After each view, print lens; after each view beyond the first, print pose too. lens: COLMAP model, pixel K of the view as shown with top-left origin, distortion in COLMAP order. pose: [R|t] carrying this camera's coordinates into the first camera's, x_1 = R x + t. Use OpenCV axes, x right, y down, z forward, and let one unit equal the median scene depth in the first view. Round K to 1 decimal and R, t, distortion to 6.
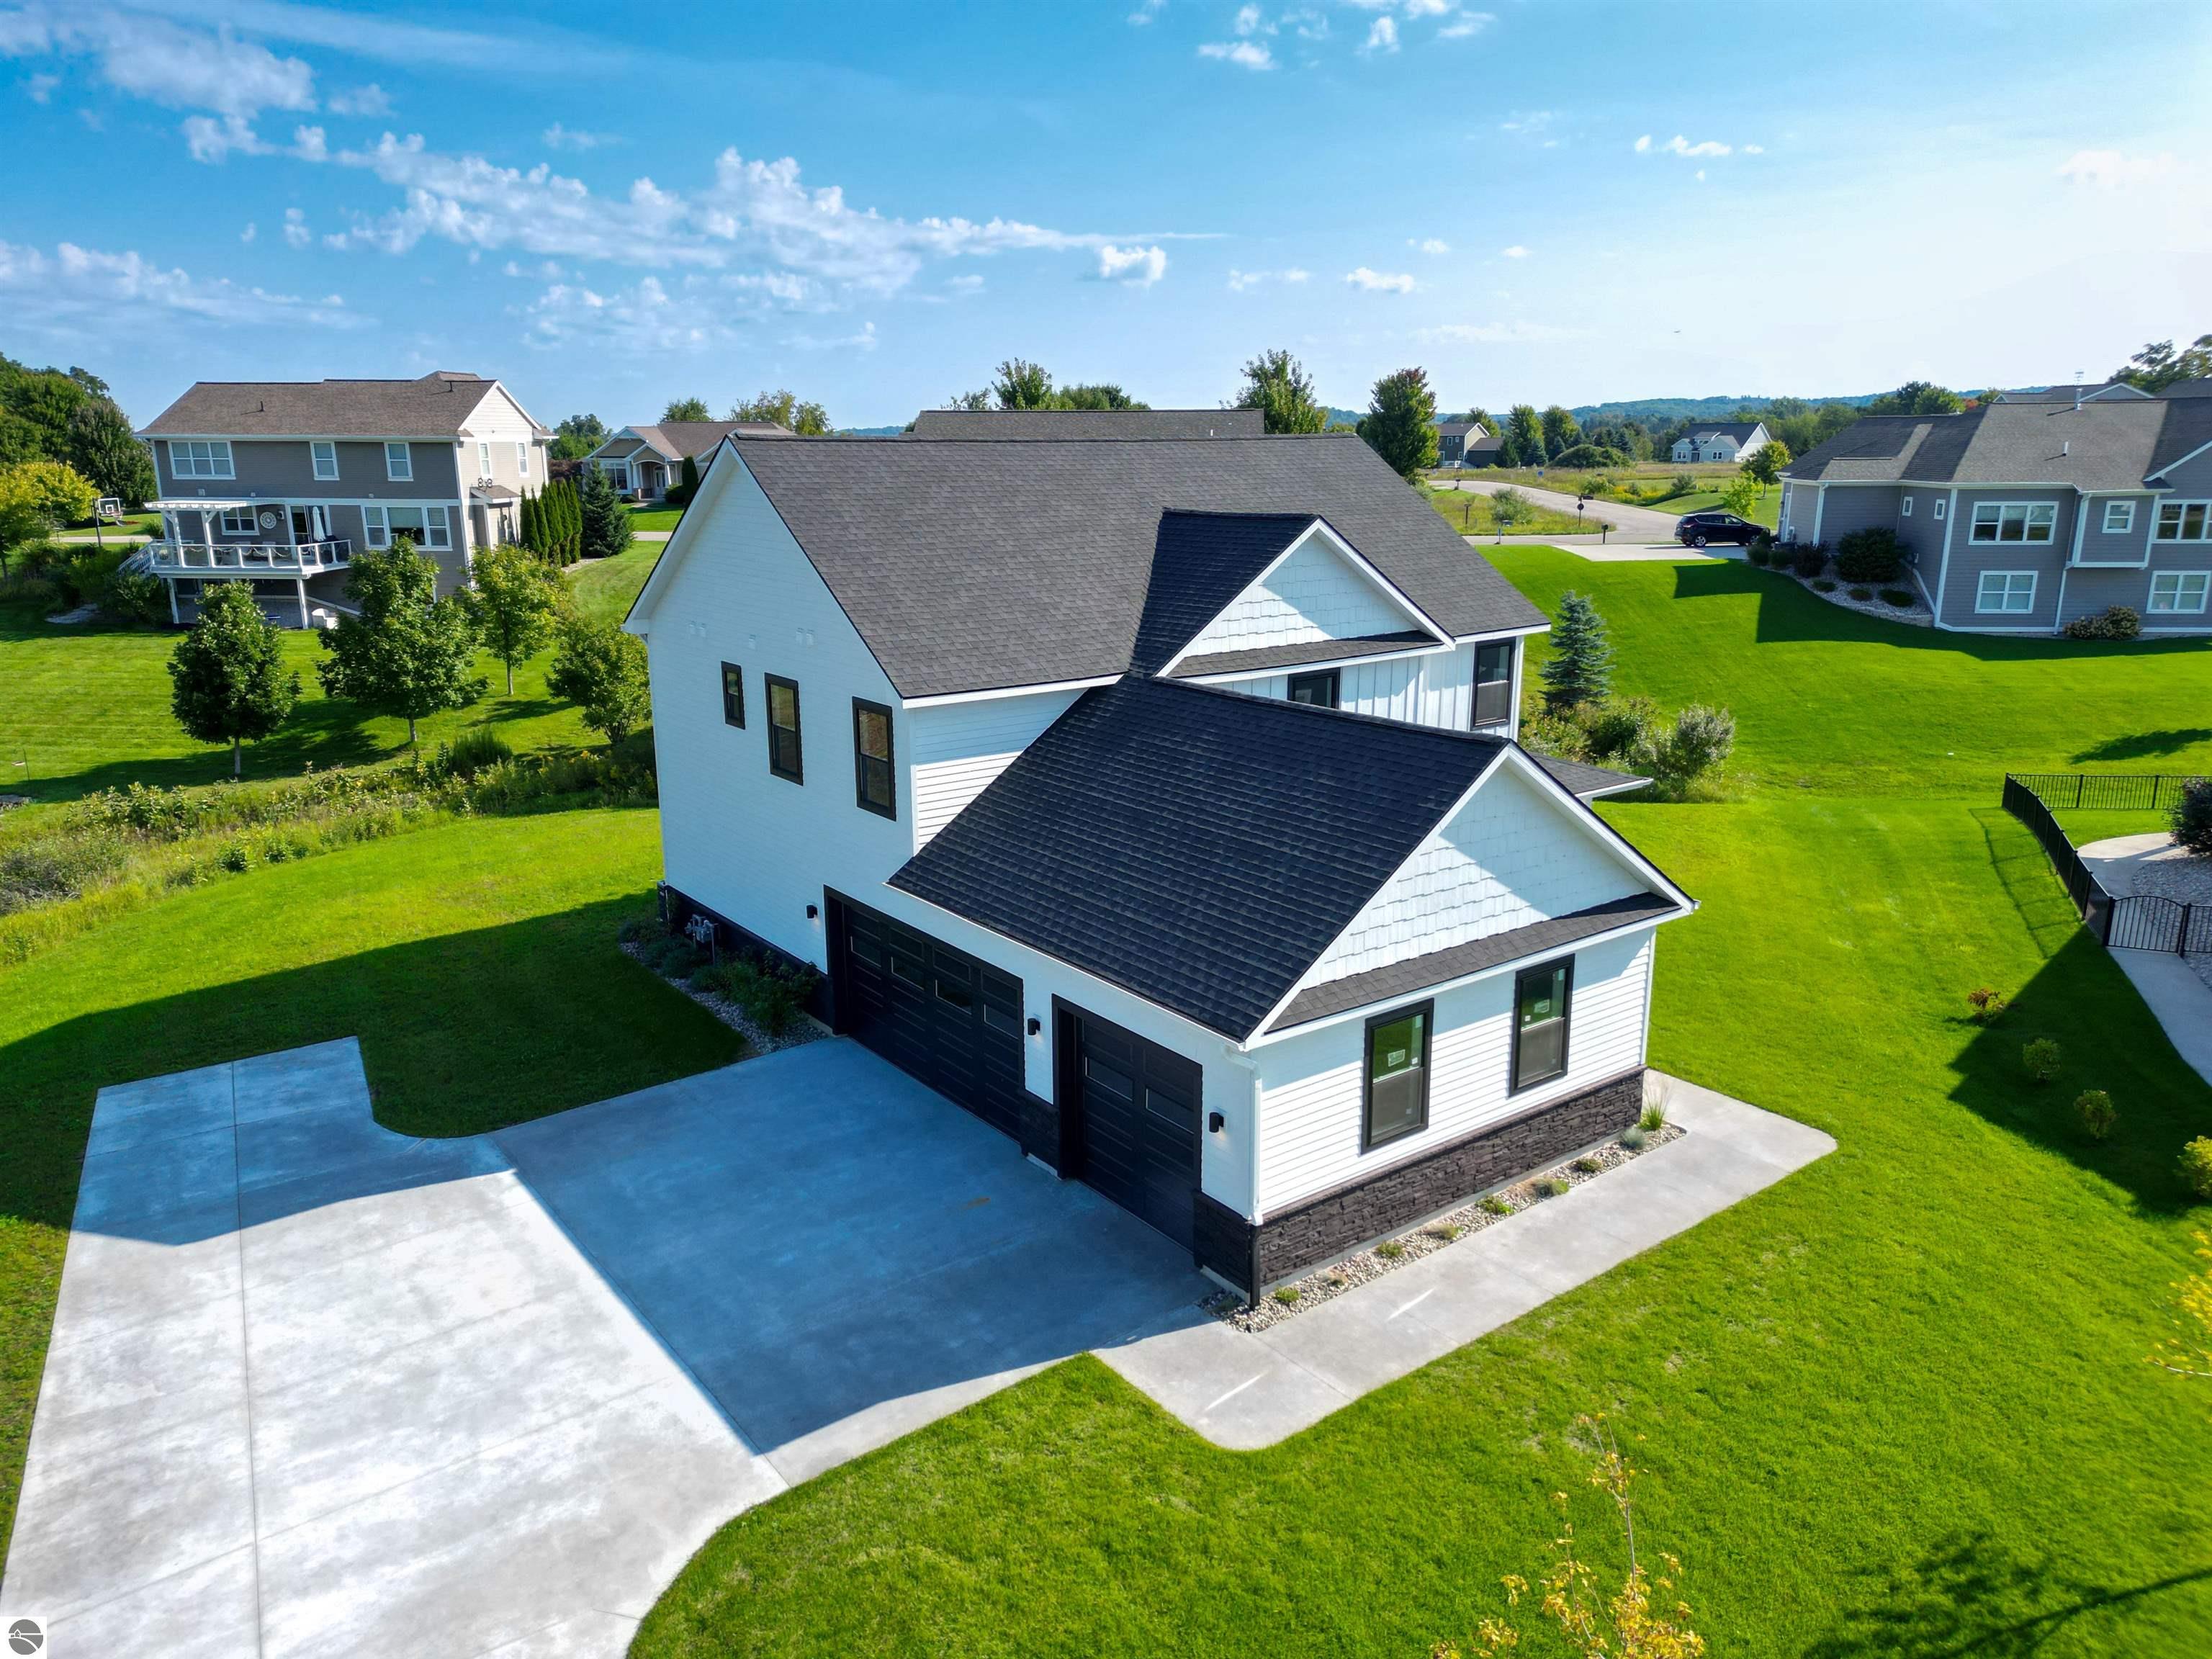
lens RADIAL K [[1543.7, 0, 1102.8], [0, 1543.7, 826.8], [0, 0, 1]] dist [0.074824, -0.066560]
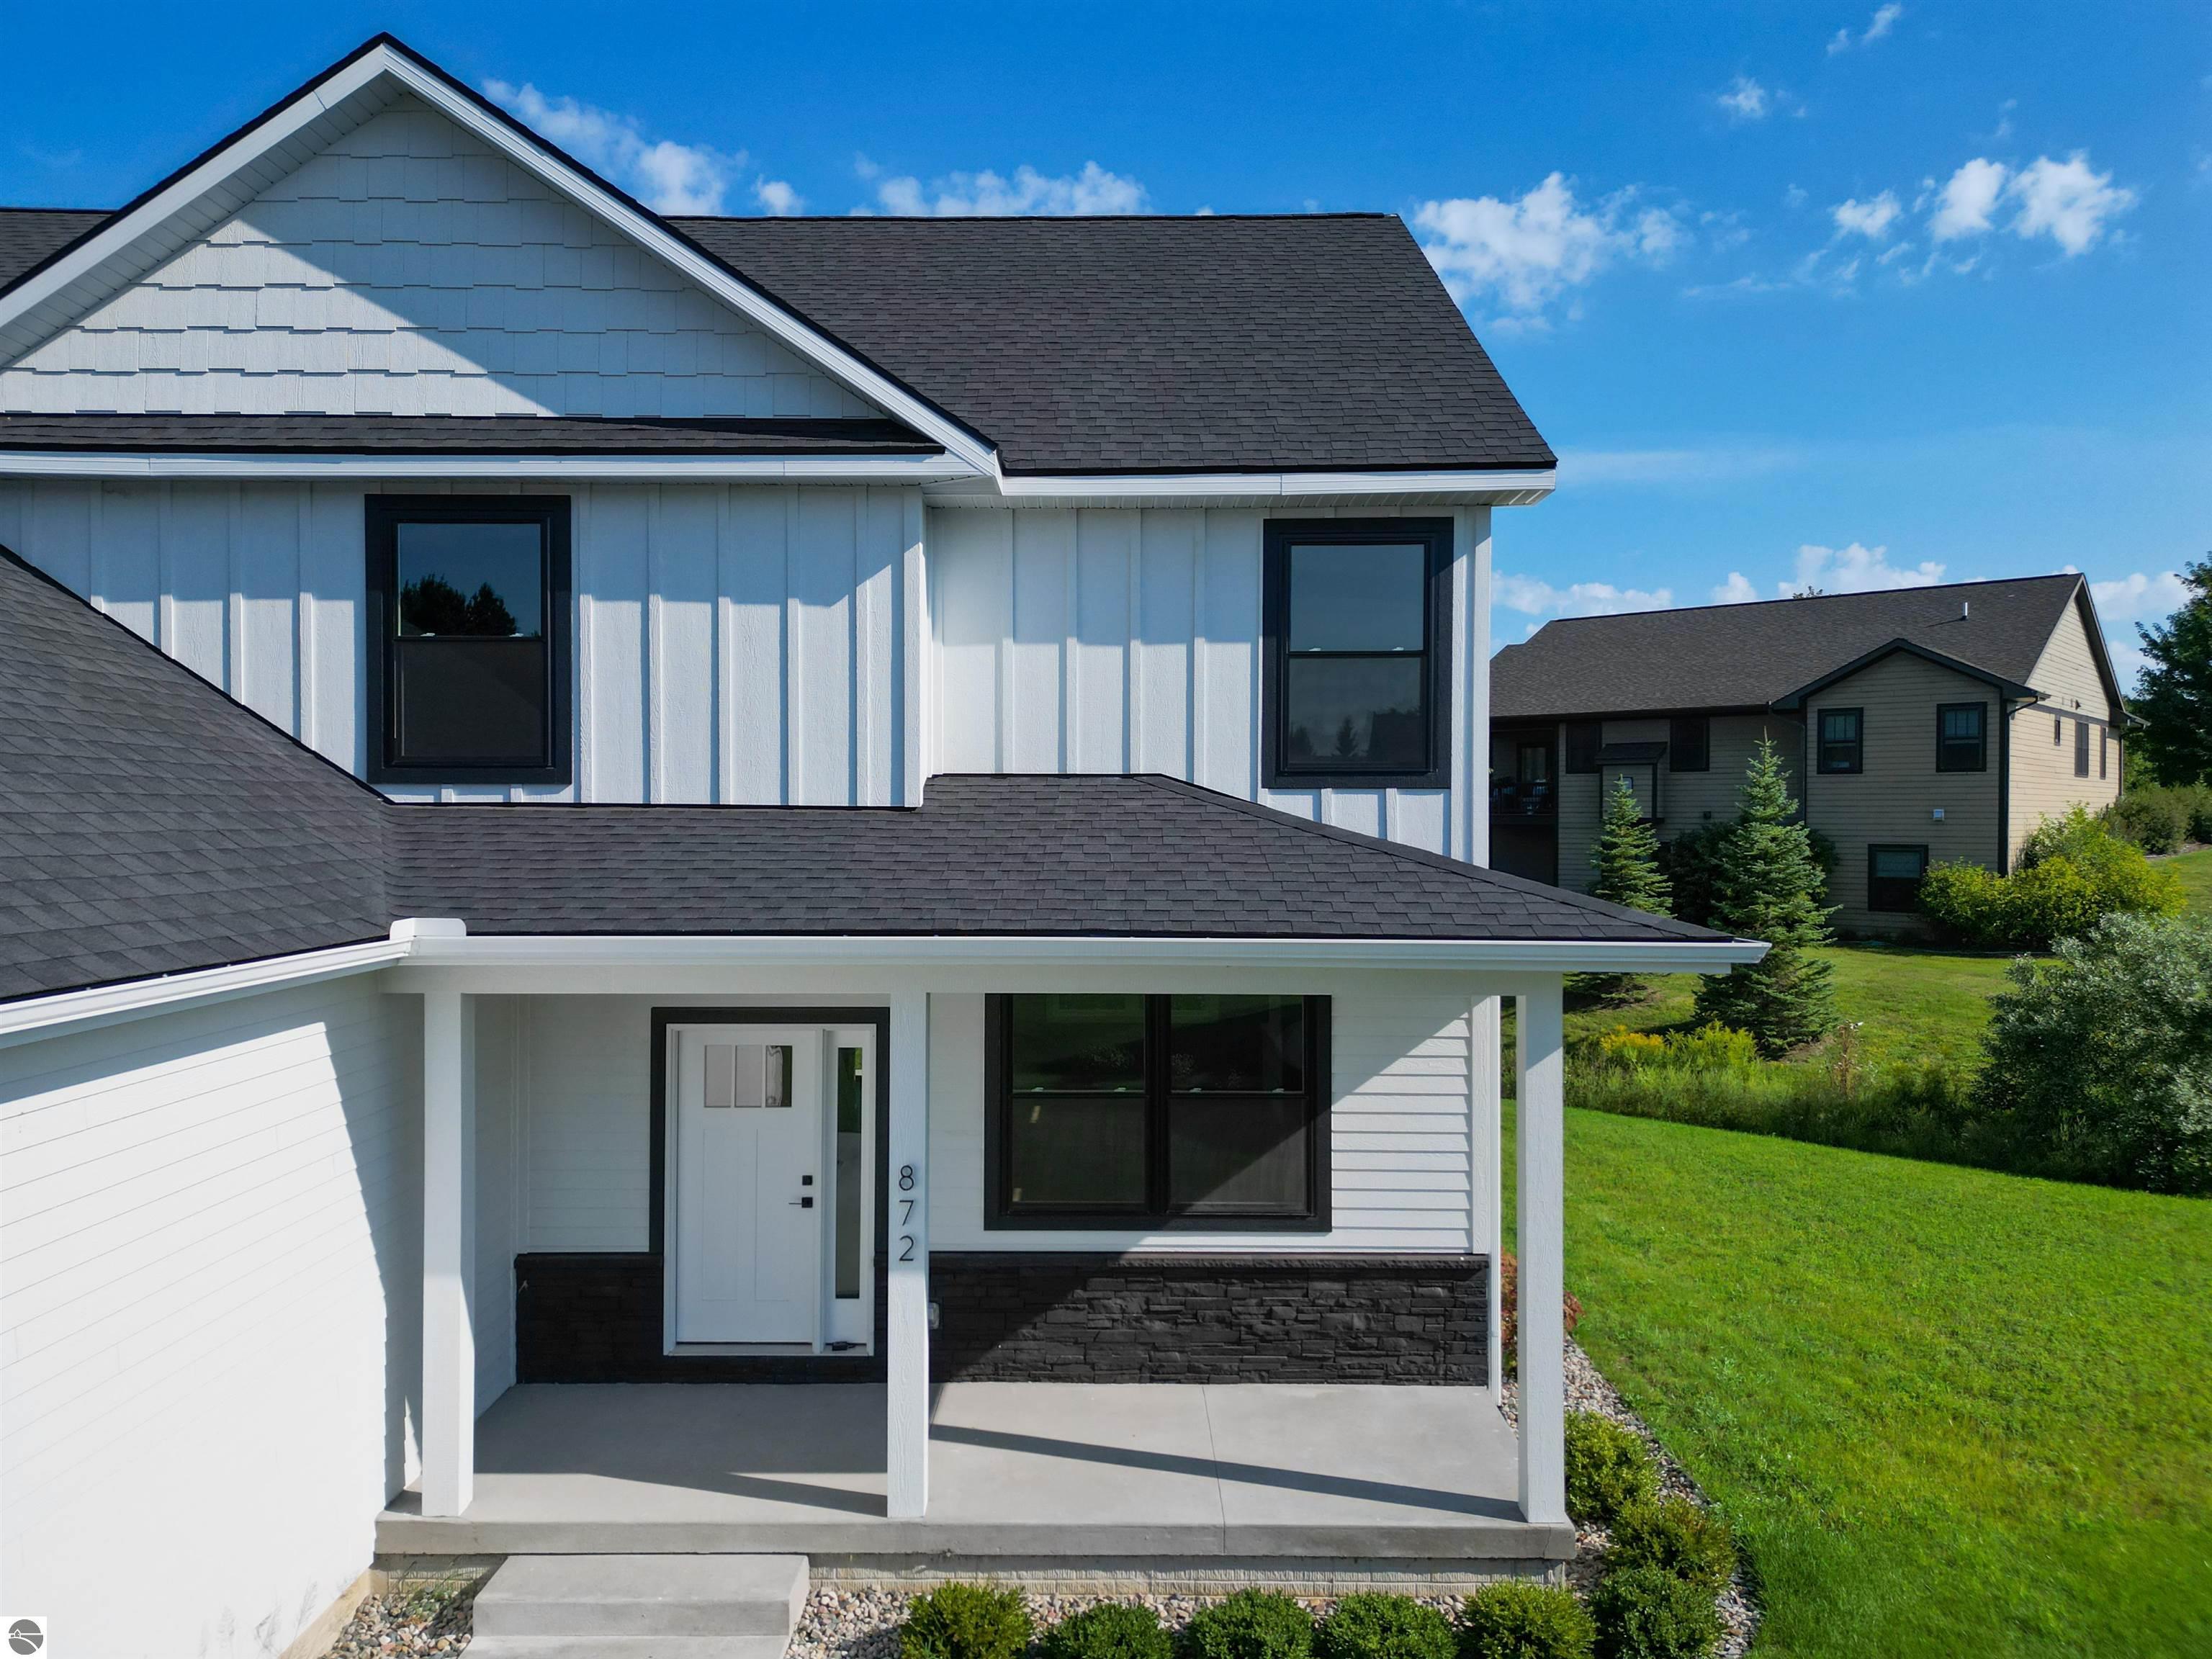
lens RADIAL K [[1543.7, 0, 1099.3], [0, 1543.7, 826.9], [0, 0, 1]] dist [0.074824, -0.066560]
pose [[0.792452, 0.009989, -0.609852, 0.490935], [-0.154636, 0.970488, -0.185041, 0.017090], [0.590006, 0.240941, 0.770610, 0.861345]]
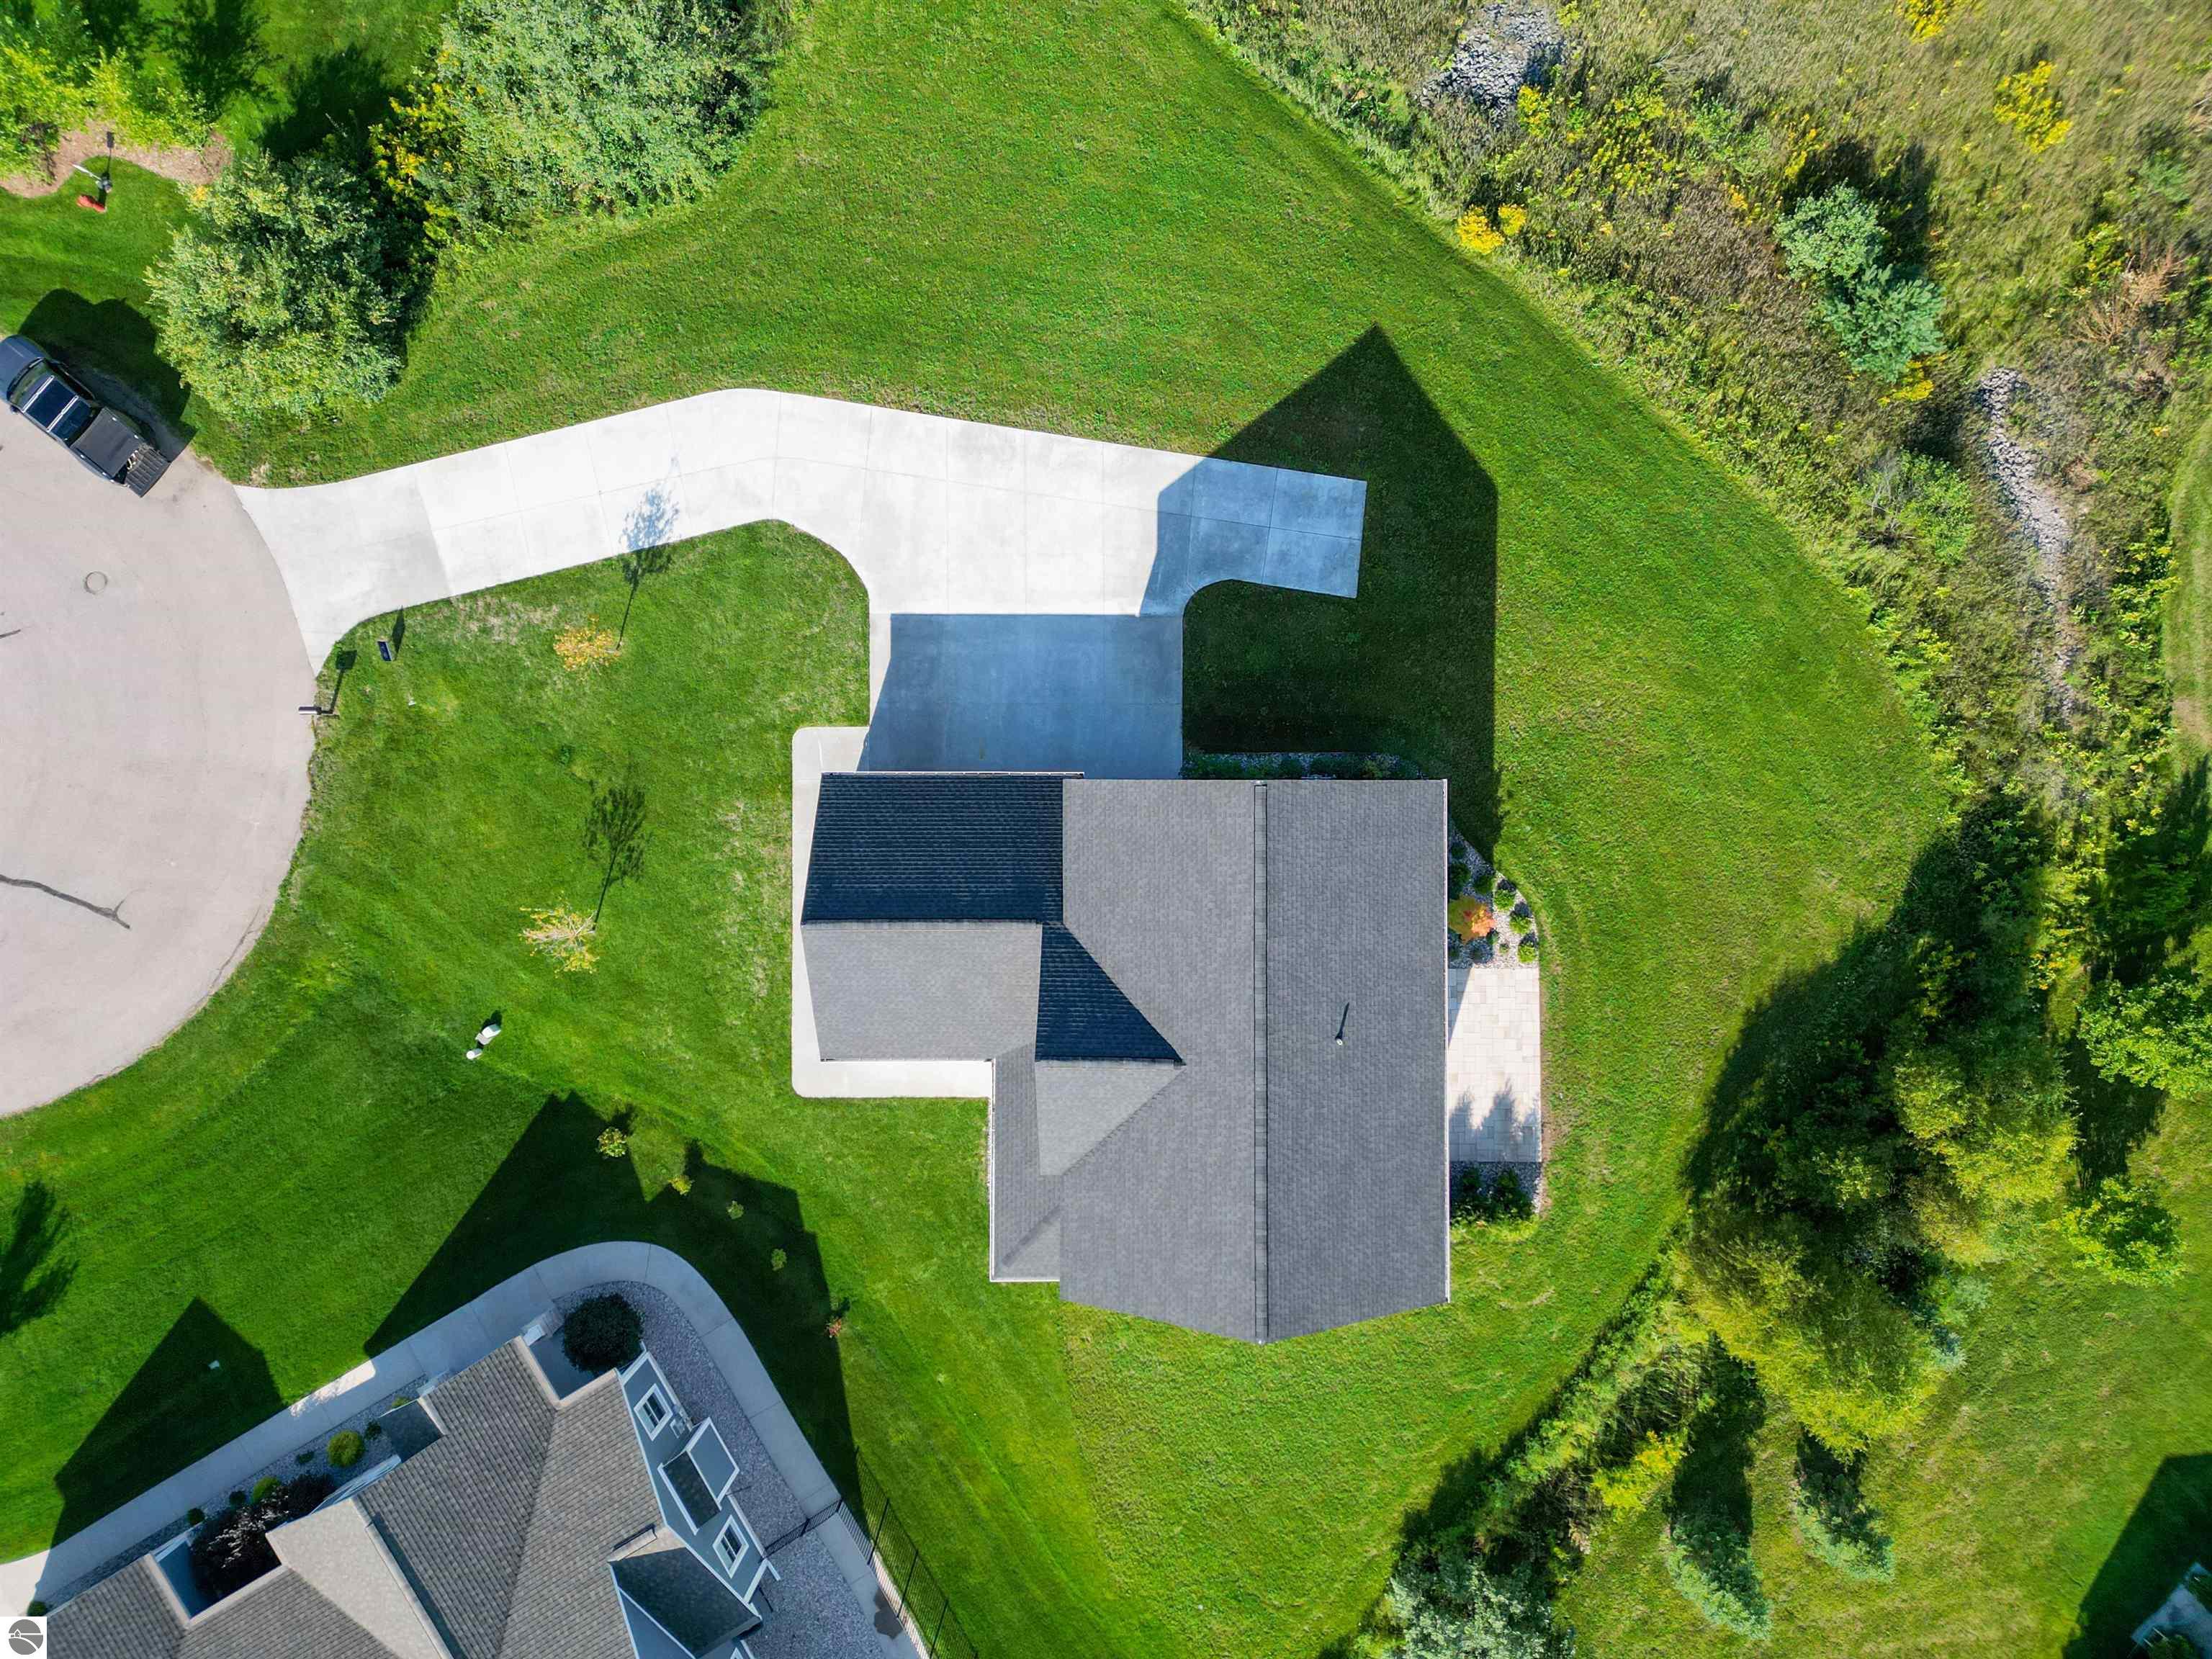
lens RADIAL K [[1543.7, 0, 1121.5], [0, 1543.7, 822.2], [0, 0, 1]] dist [0.074824, -0.066560]
pose [[-0.606571, 0.794946, 0.011489, -0.126320], [-0.193038, -0.161283, 0.967845, -1.739487], [0.771238, 0.584849, 0.251285, 0.510835]]
